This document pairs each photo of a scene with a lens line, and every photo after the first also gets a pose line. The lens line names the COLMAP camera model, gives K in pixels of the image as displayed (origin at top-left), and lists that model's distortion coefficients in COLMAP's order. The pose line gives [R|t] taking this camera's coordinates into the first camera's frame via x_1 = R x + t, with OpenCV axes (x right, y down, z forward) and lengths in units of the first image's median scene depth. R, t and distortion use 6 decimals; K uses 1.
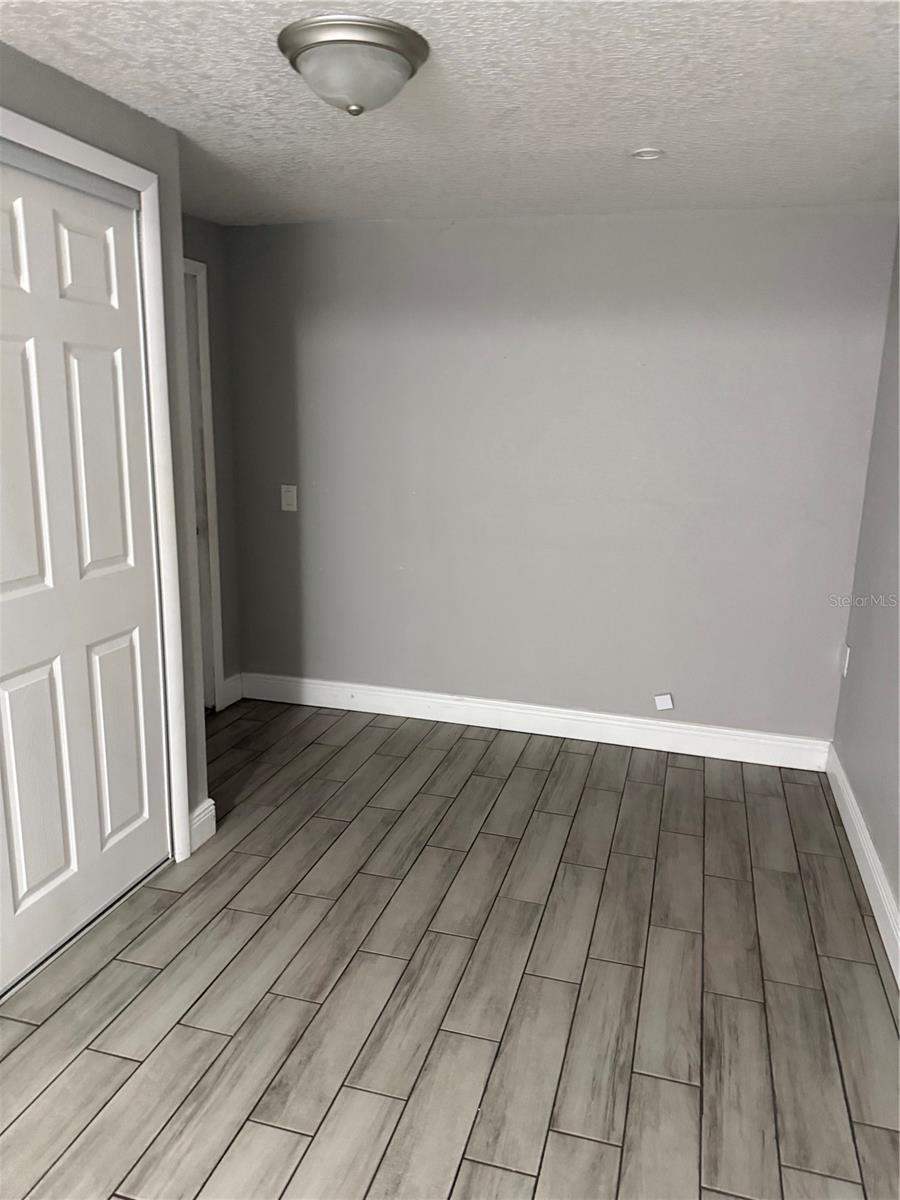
lens RADIAL K [[848.6, 0, 450.0], [0, 848.6, 600.0], [0, 0, 1]] dist [0.083230, -0.117358]
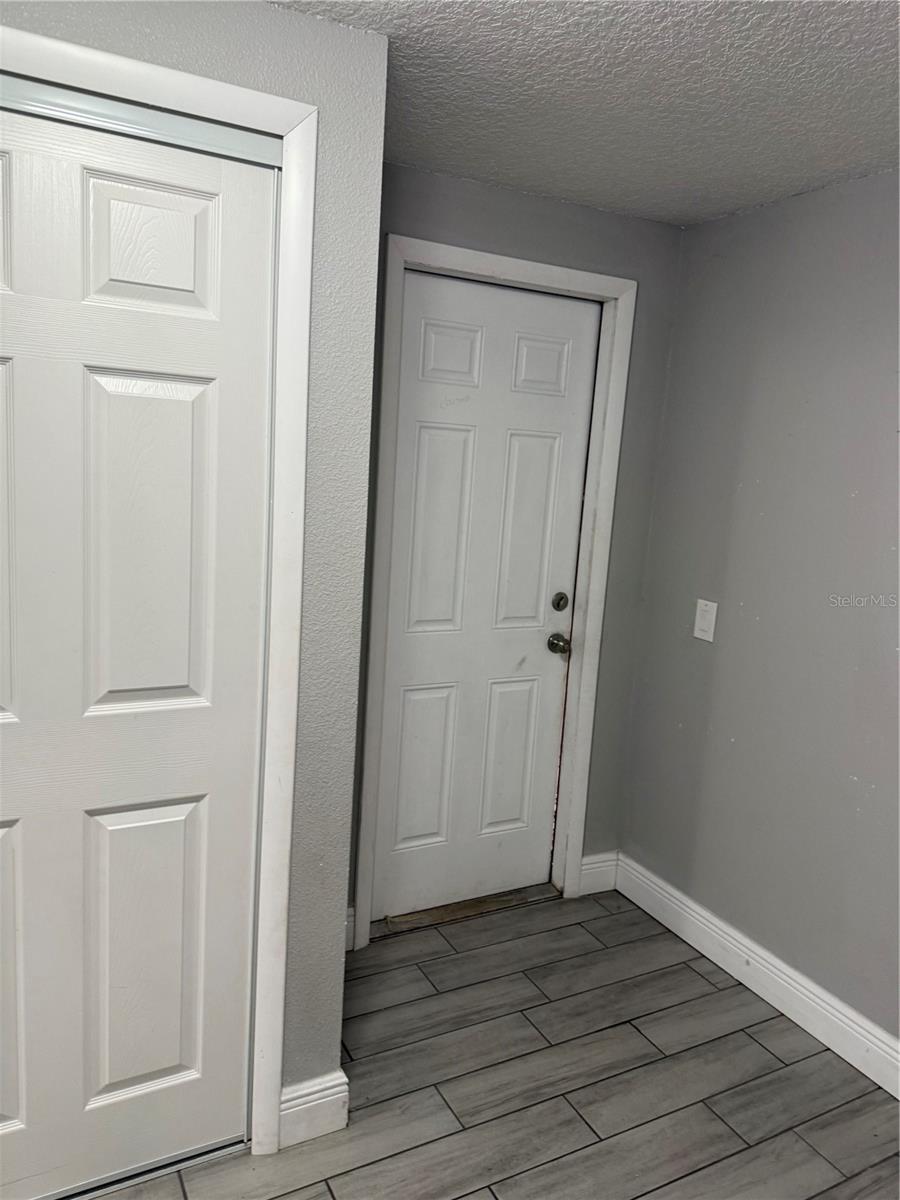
lens RADIAL K [[848.6, 0, 450.0], [0, 848.6, 600.0], [0, 0, 1]] dist [0.083230, -0.117358]
pose [[0.697532, 0.139580, -0.702828, 0.131964], [-0.199833, 0.979823, -0.003737, -0.094493], [0.688125, 0.143054, 0.711350, 0.404768]]
